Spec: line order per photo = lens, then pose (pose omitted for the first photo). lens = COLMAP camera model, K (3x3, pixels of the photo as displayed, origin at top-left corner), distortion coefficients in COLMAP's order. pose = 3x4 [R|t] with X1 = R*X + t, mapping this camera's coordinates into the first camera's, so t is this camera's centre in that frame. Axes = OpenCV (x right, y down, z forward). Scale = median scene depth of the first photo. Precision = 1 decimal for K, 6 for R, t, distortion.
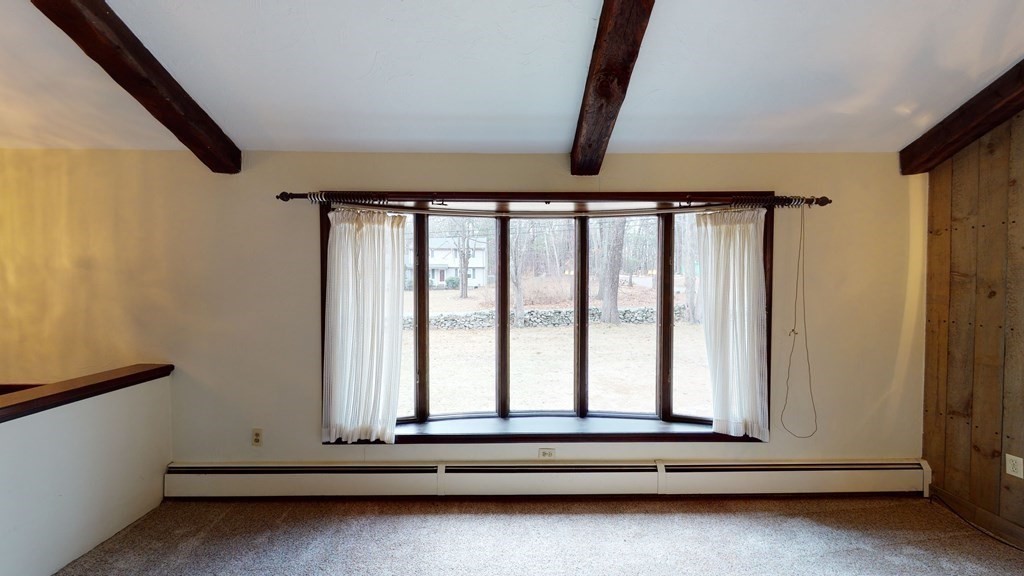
lens RADIAL K [[372.0, 0, 512.0], [0, 372.0, 288.0], [0, 0, 1]] dist [0.000063, -0.000016]
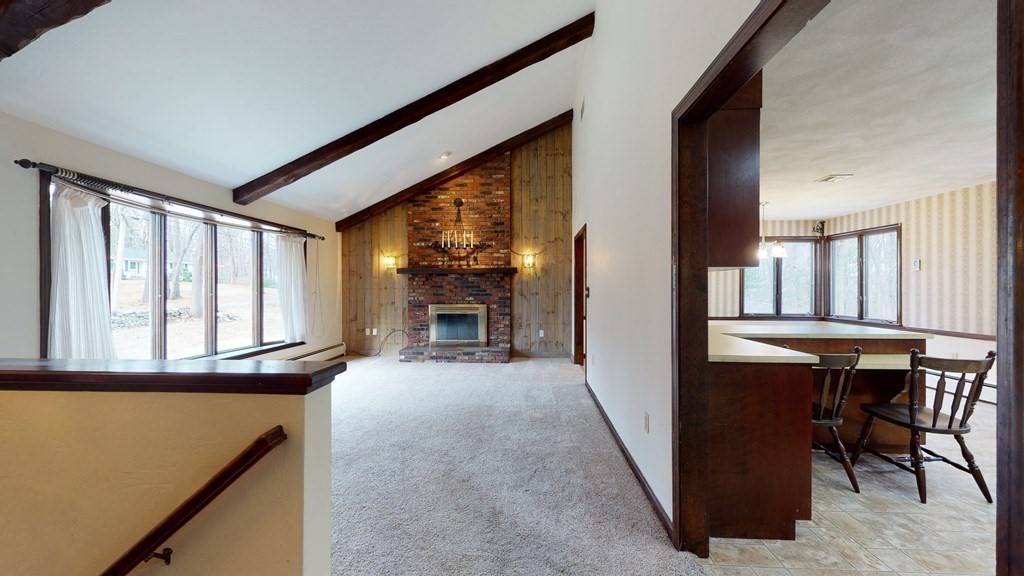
lens RADIAL K [[372.0, 0, 512.0], [0, 372.0, 288.0], [0, 0, 1]] dist [0.000063, -0.000016]
pose [[0.050837, -0.000698, 0.998707, -1.449754], [0.012526, 0.999922, 0.000061, 0.097621], [-0.998628, 0.012507, 0.050842, -0.328182]]
